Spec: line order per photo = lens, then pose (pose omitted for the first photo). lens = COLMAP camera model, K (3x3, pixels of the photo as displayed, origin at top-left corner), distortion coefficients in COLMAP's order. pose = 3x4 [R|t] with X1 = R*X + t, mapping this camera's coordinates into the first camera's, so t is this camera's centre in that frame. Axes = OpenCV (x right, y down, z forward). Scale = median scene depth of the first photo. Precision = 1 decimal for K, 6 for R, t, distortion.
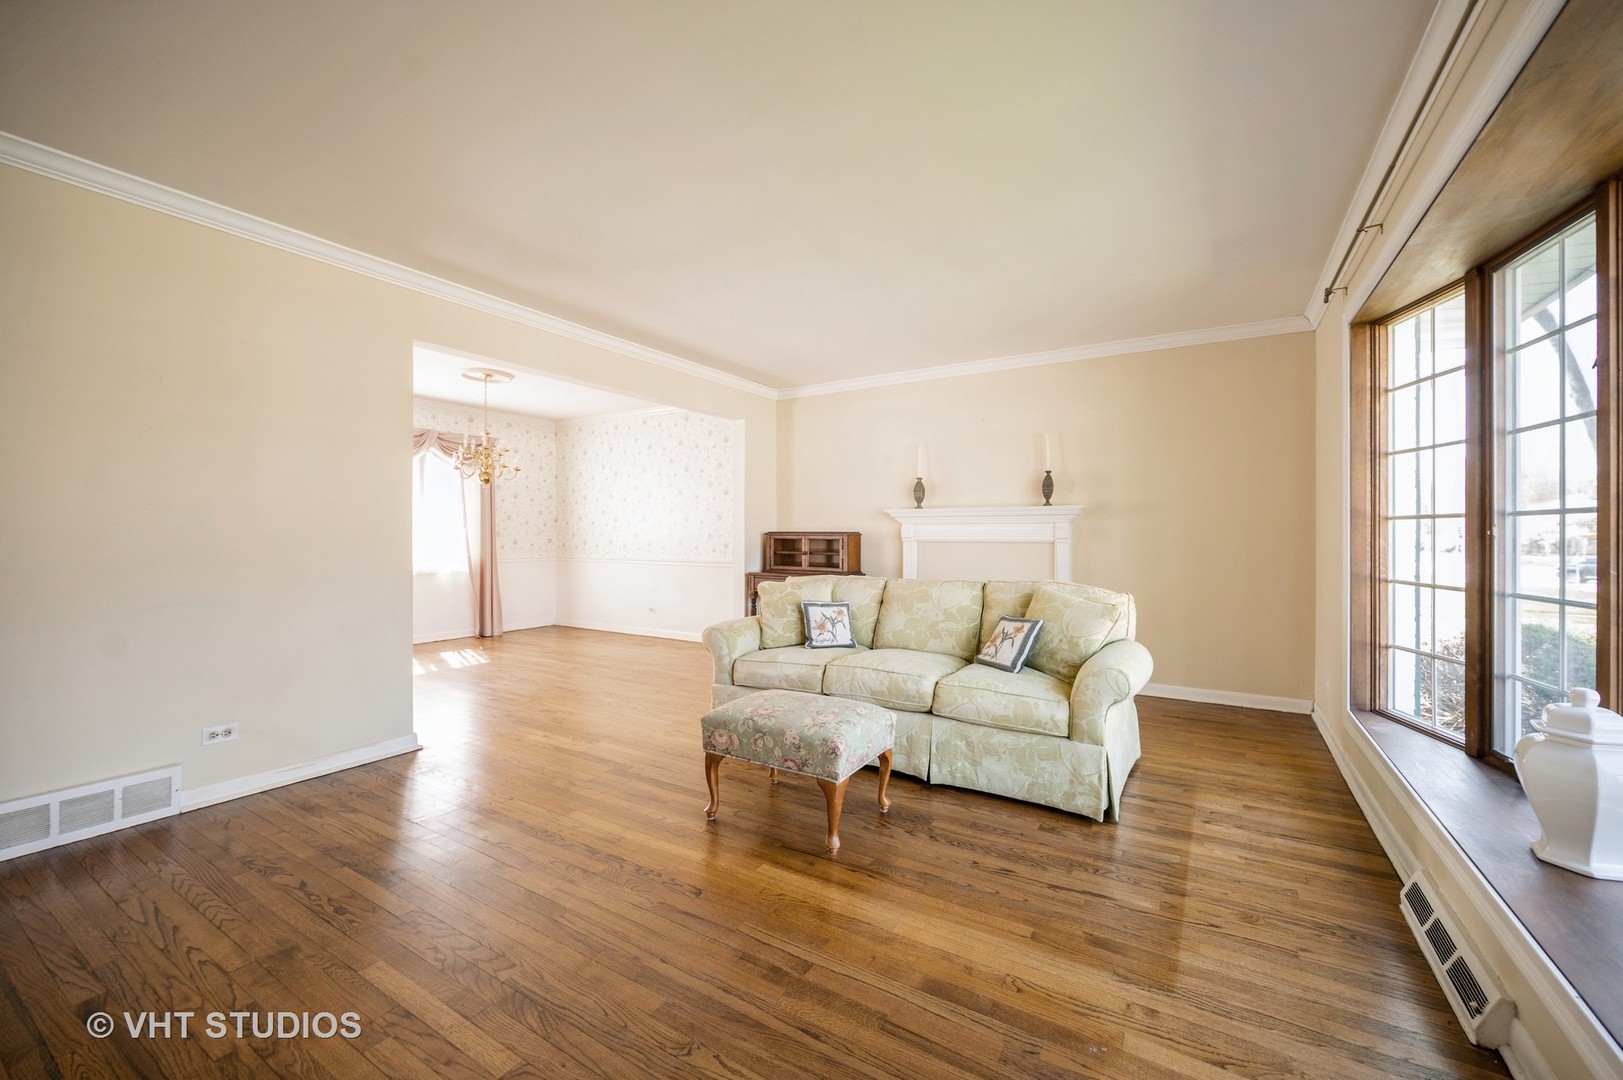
lens RADIAL K [[646.3, 0, 814.6], [0, 646.3, 536.9], [0, 0, 1]] dist [0.000689, -0.001046]
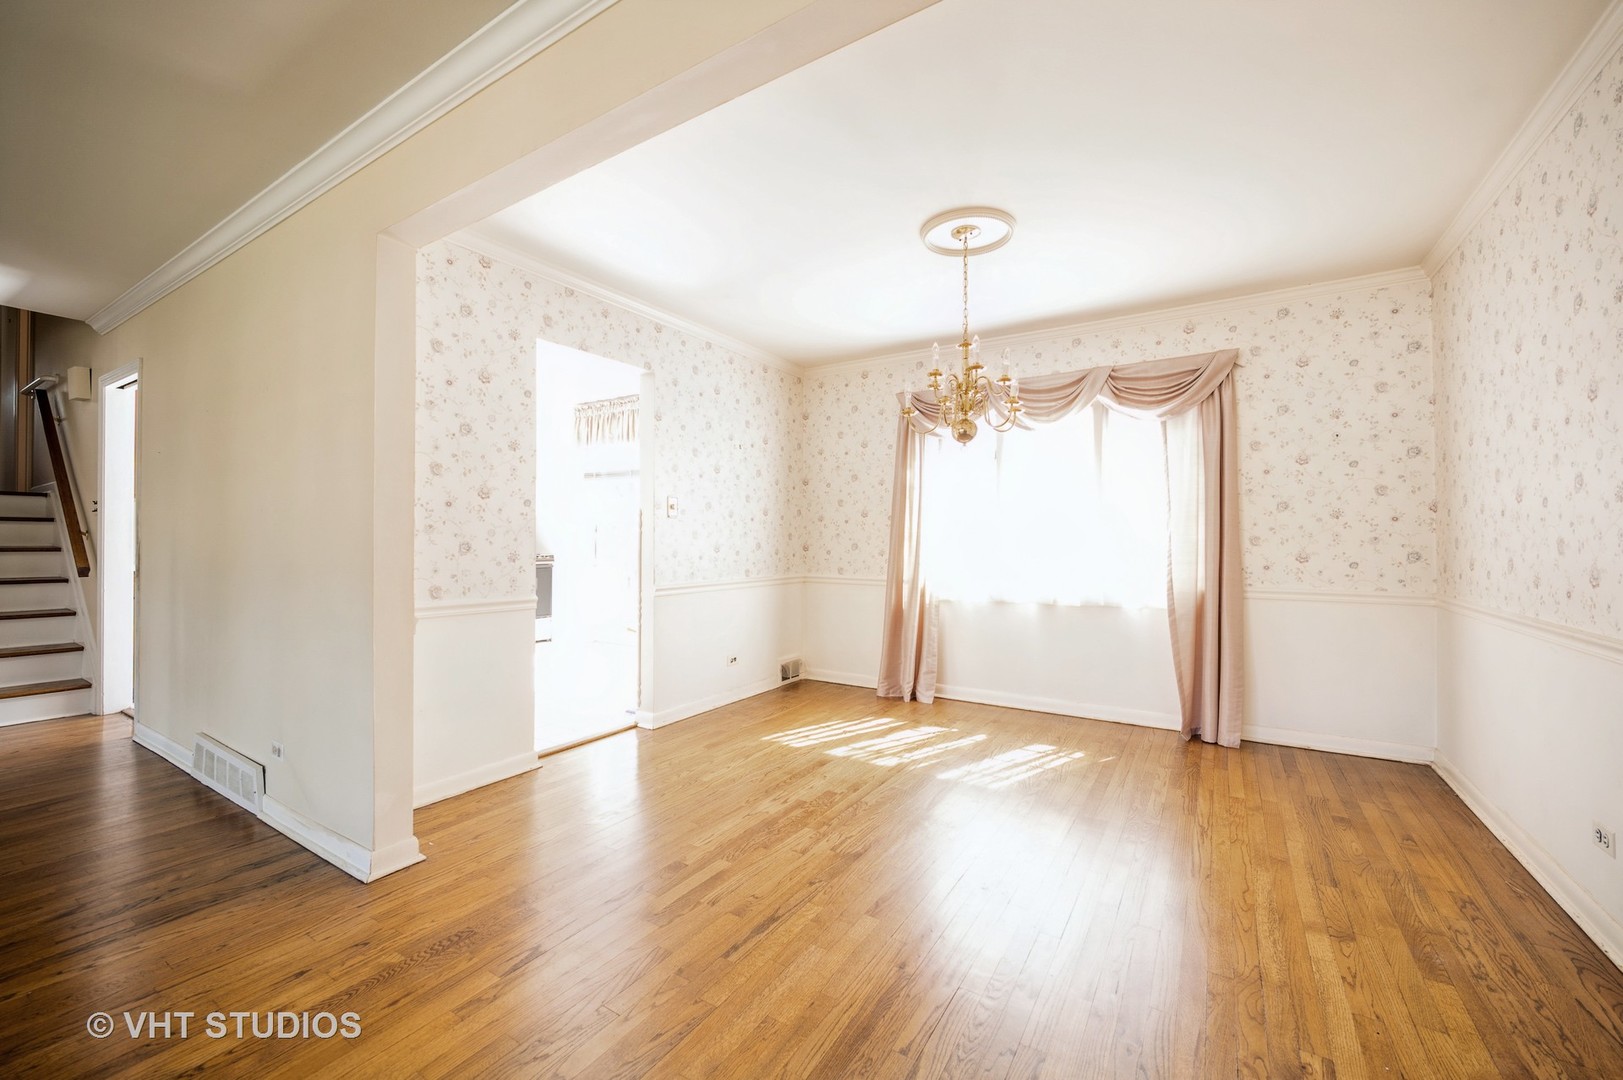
lens RADIAL K [[646.3, 0, 810.3], [0, 646.3, 534.9], [0, 0, 1]] dist [0.000689, -0.001046]
pose [[-0.024999, -0.010039, -0.999637, 0.014075], [-0.011161, 0.999890, -0.009762, 0.000200], [0.999625, 0.010913, -0.025108, 0.675278]]
